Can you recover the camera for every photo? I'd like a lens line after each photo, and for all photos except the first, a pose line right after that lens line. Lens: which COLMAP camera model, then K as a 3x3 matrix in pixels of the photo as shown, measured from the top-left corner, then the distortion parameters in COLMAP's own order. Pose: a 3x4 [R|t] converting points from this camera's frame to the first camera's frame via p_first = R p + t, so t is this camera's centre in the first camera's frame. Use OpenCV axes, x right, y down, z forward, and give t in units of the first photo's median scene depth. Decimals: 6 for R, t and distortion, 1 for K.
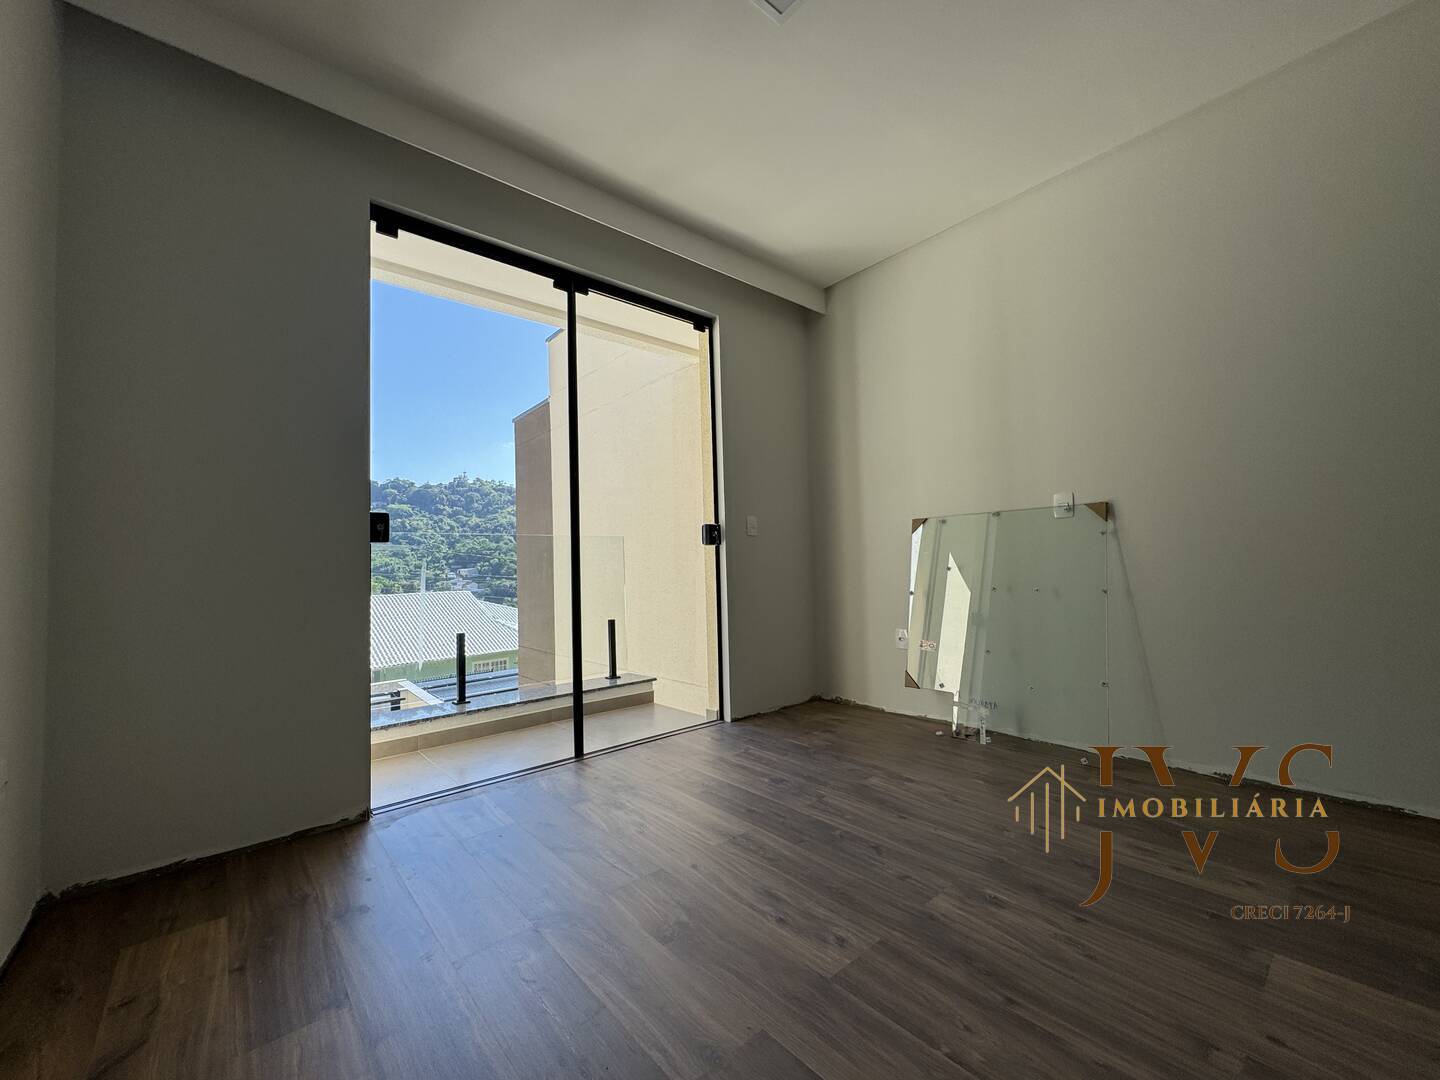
lens RADIAL K [[575.2, 0, 718.8], [0, 575.2, 541.4], [0, 0, 1]] dist [-0.003883, 0.001025]
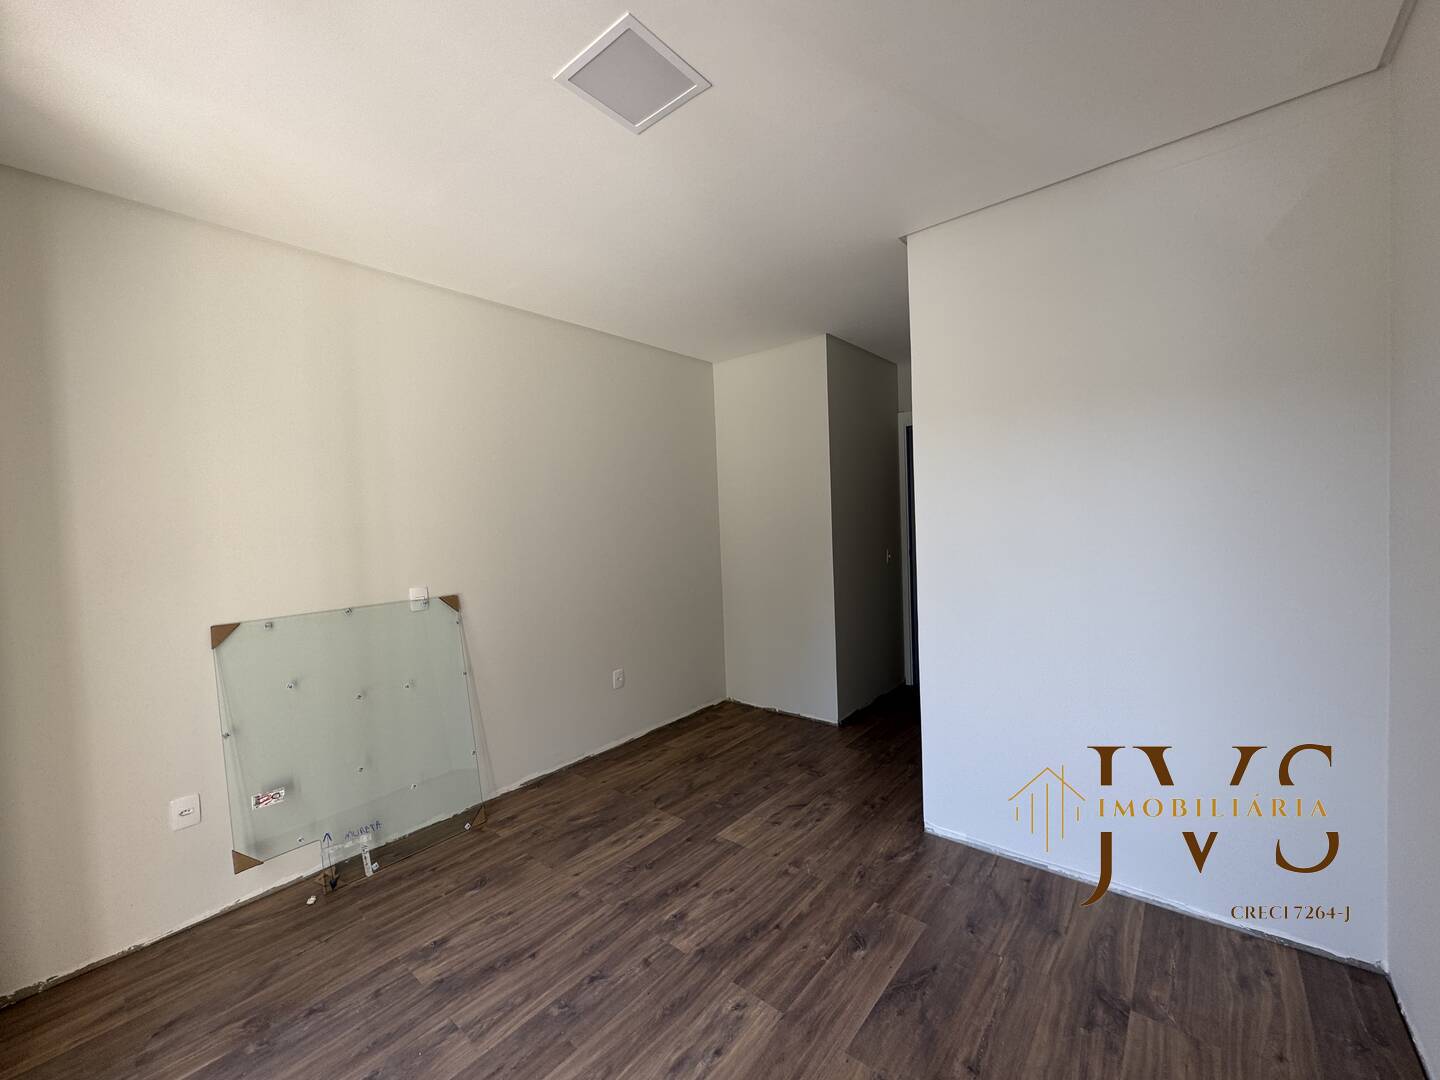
lens RADIAL K [[575.2, 0, 722.3], [0, 575.2, 546.5], [0, 0, 1]] dist [-0.003883, 0.001025]
pose [[-0.171759, -0.009091, 0.985097, -0.767617], [0.000525, 0.999956, 0.009320, -0.247724], [-0.985139, 0.002118, -0.171746, 0.945948]]
